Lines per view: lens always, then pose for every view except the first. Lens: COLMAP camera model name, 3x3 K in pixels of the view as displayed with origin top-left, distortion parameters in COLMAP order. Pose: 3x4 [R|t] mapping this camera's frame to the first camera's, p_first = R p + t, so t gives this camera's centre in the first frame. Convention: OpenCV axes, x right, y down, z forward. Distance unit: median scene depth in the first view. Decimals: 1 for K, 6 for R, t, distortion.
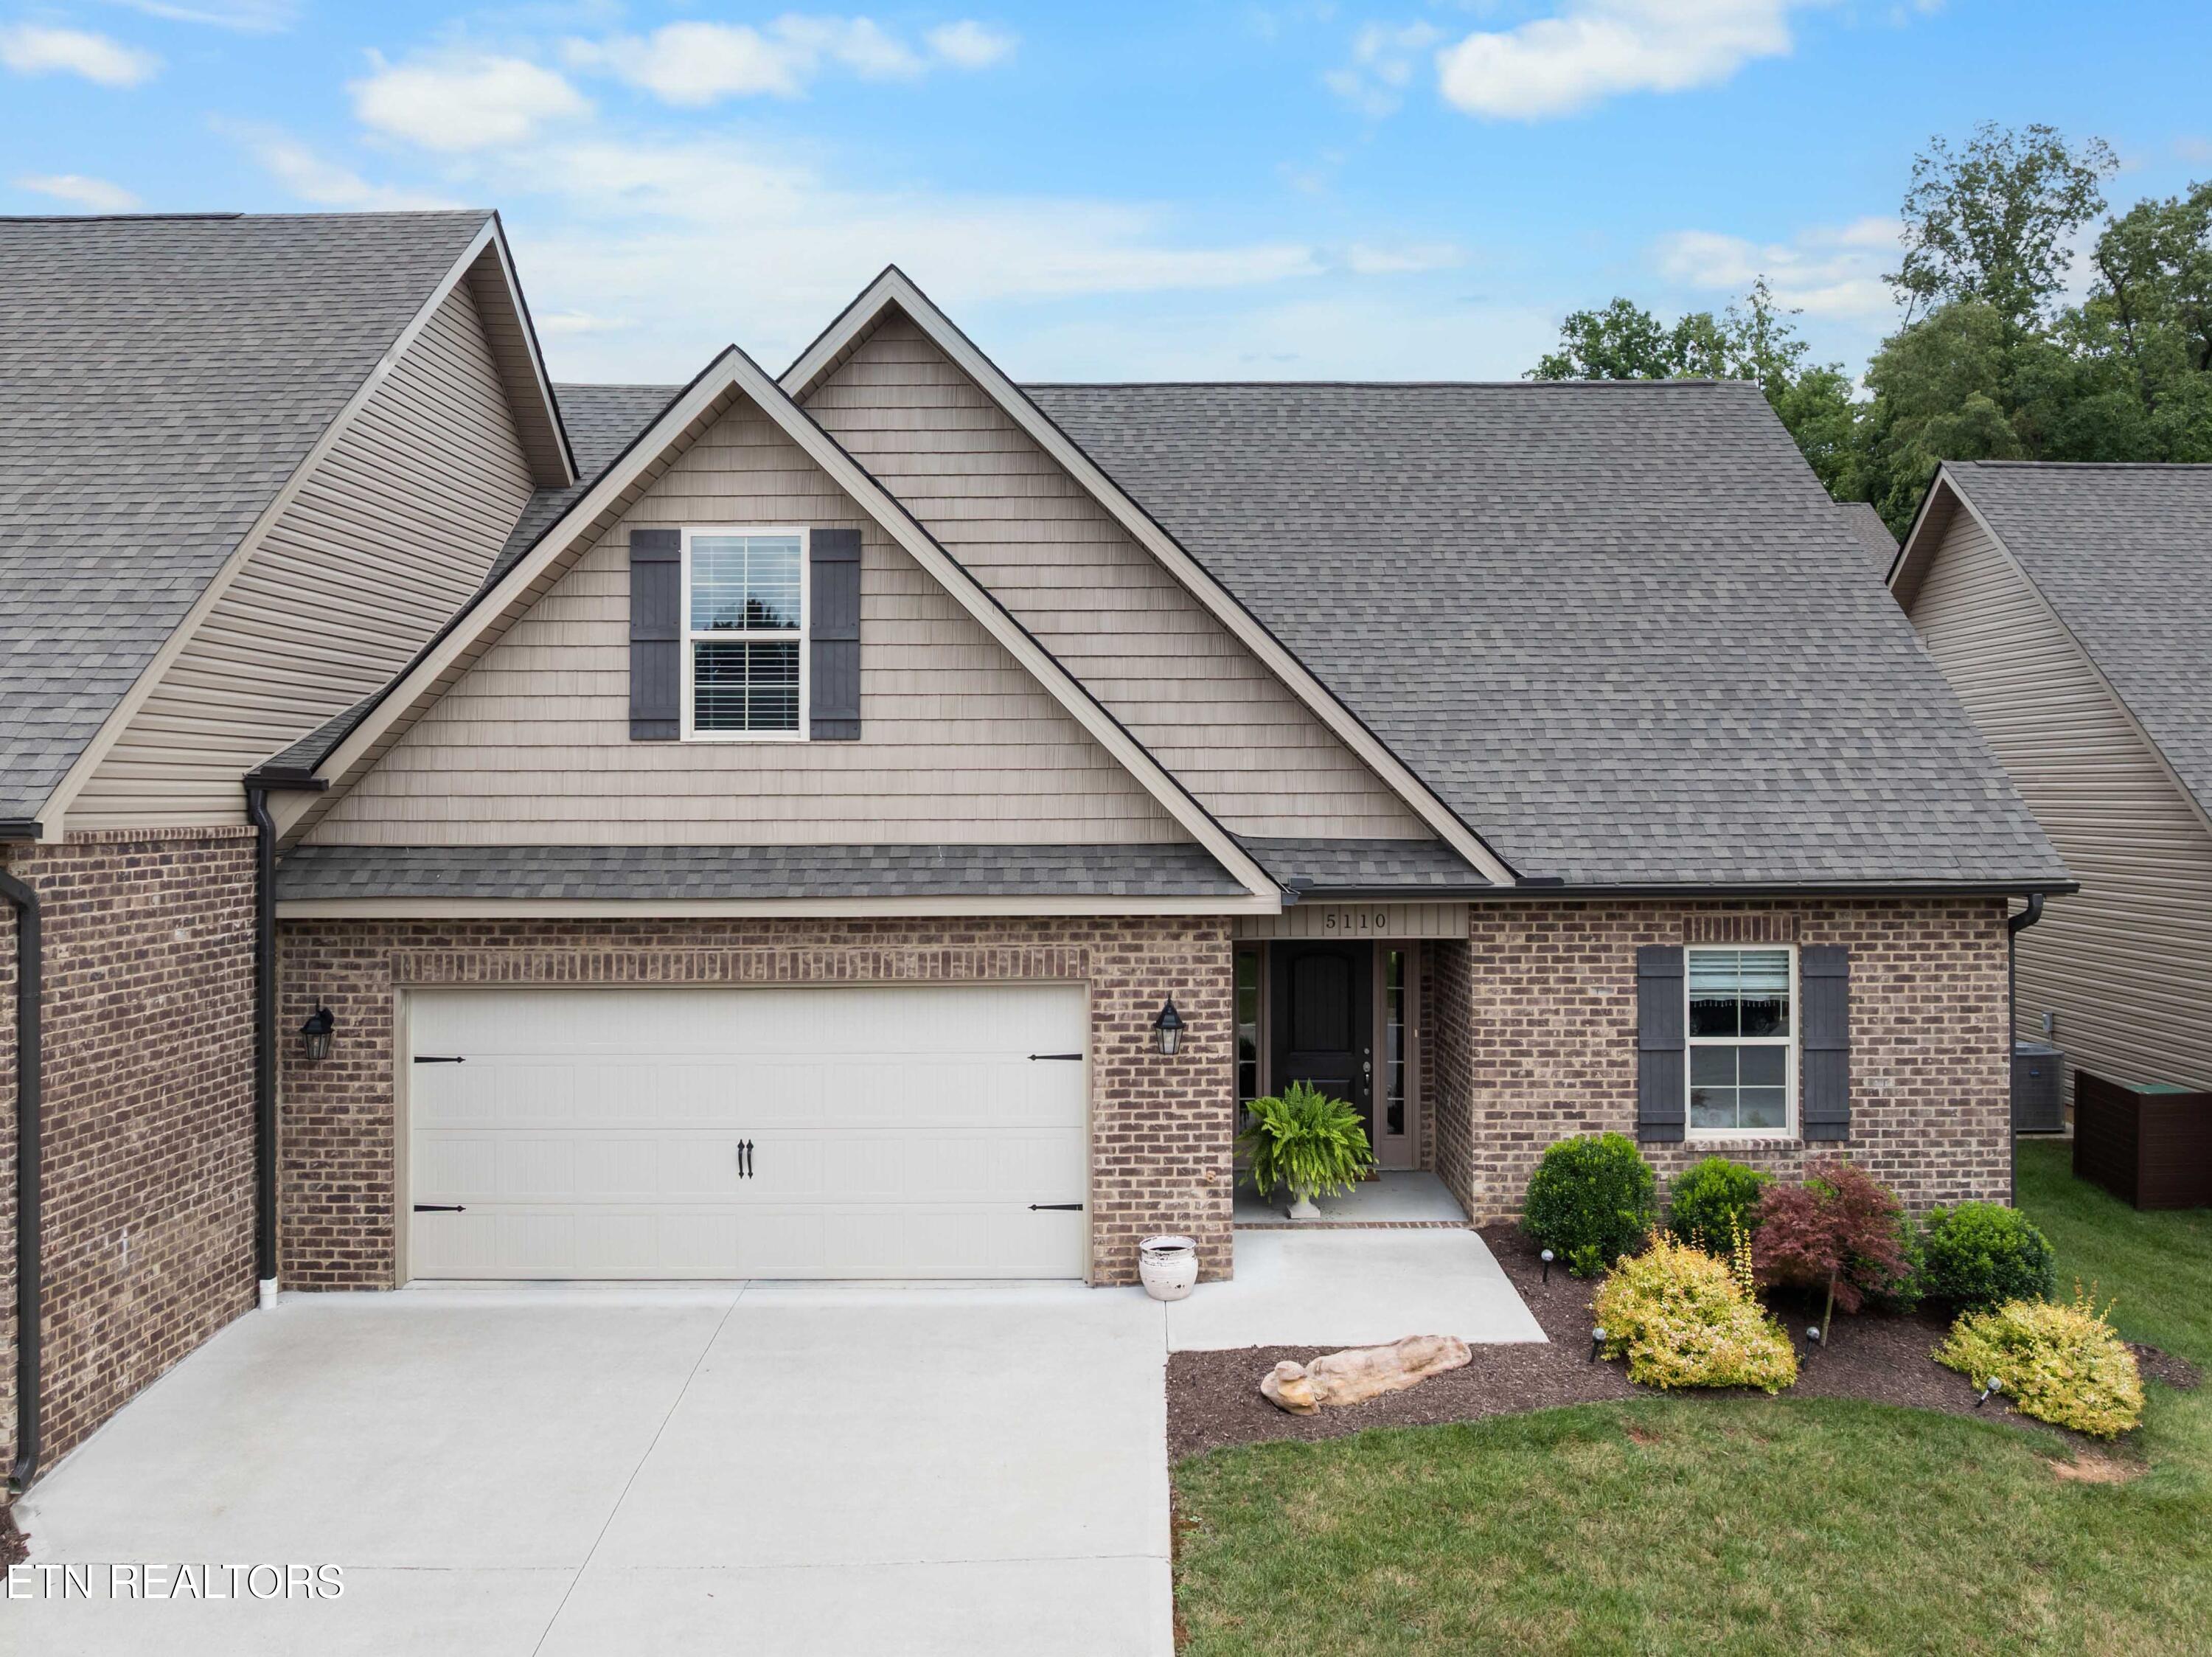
lens RADIAL K [[1764.8, 0, 1106.0], [0, 1764.8, 828.5], [0, 0, 1]] dist [-0.046215, -0.005630]
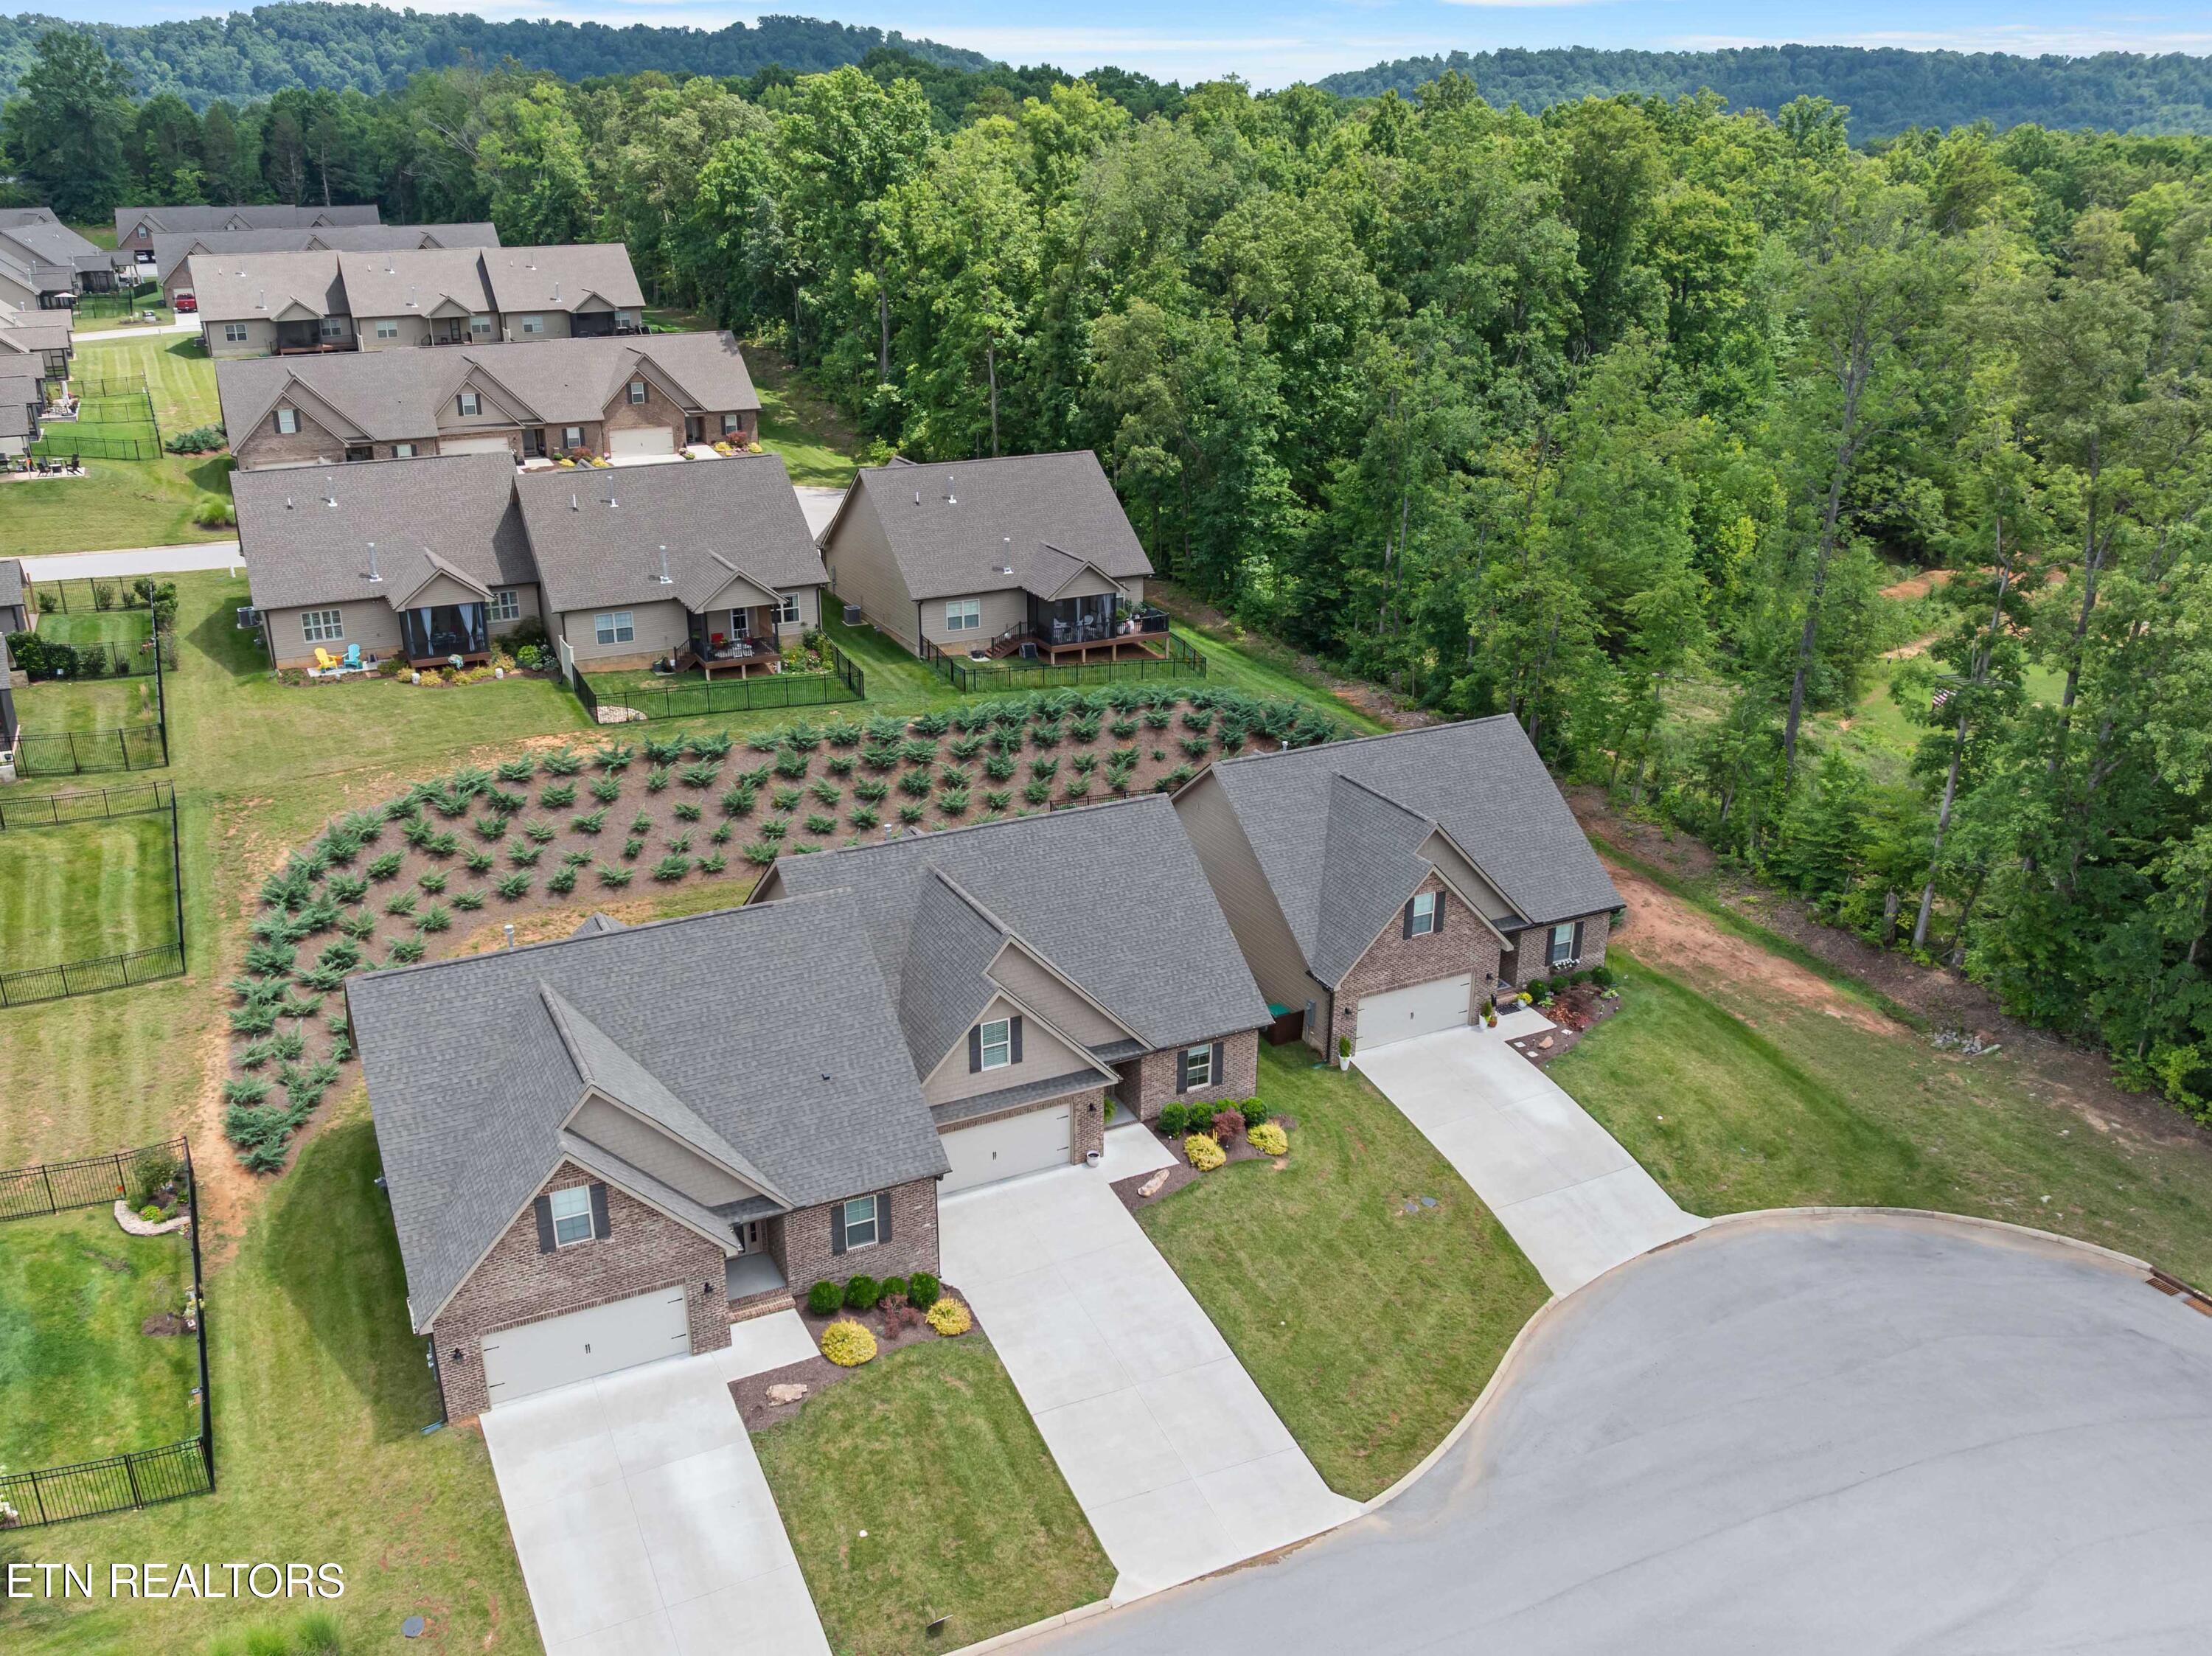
lens RADIAL K [[1840.5, 0, 1086.3], [0, 1840.5, 831.8], [0, 0, 1]] dist [-0.037405, 0.007690]
pose [[0.886549, -0.156076, 0.435513, -1.787639], [0.005586, 0.944917, 0.327262, -1.952626], [-0.462601, -0.287701, 0.838587, -2.499117]]
